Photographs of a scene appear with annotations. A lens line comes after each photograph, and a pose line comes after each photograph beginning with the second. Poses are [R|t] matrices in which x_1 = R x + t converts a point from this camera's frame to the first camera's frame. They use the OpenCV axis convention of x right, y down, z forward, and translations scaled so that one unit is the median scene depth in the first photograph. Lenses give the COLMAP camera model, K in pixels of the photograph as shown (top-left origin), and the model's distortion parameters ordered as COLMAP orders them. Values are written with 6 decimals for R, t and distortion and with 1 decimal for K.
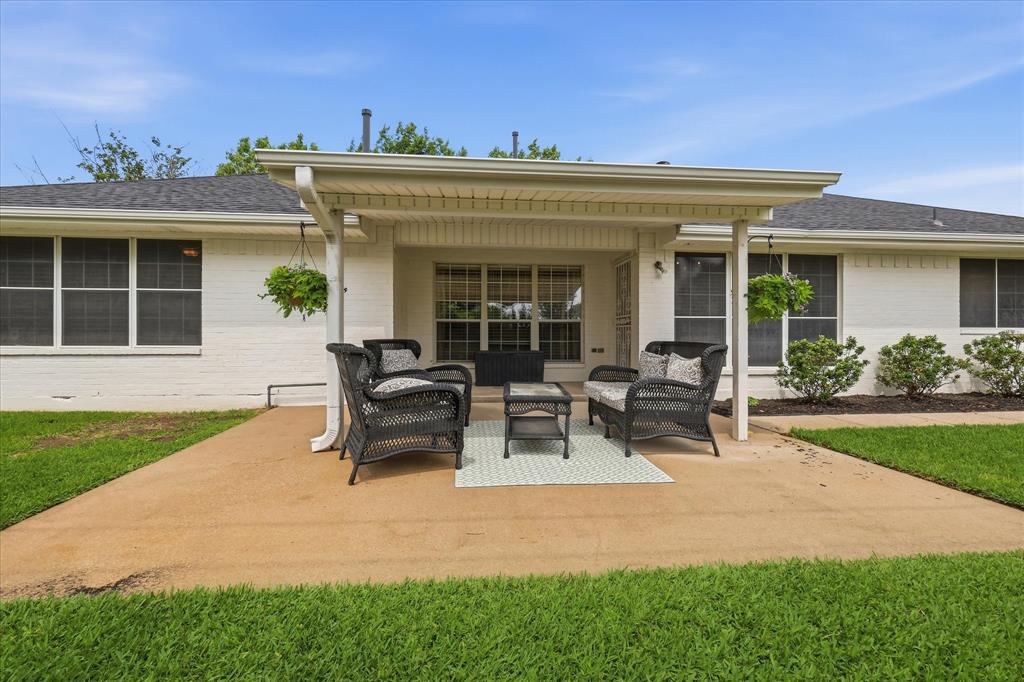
lens RADIAL K [[451.0, 0, 513.0], [0, 451.0, 342.5], [0, 0, 1]] dist [0.004374, -0.000427]
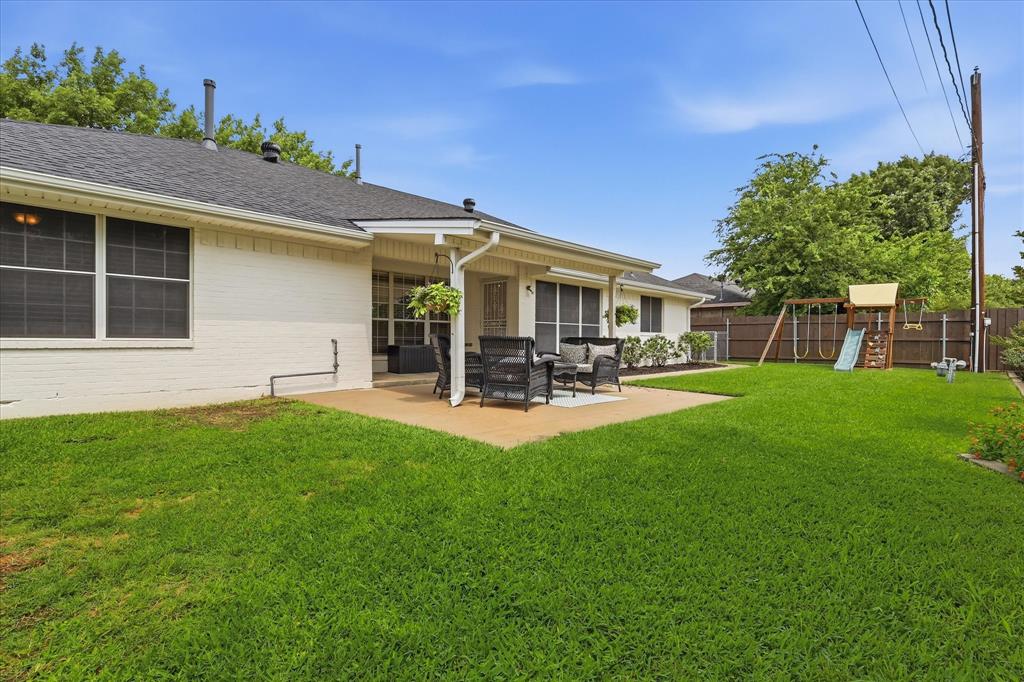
lens RADIAL K [[451.0, 0, 509.7], [0, 451.0, 342.0], [0, 0, 1]] dist [0.004374, -0.000427]
pose [[0.783804, 0.002088, 0.621004, -0.753764], [-0.004757, 0.999985, 0.002641, 0.008530], [-0.620990, -0.005024, 0.783803, -0.174461]]
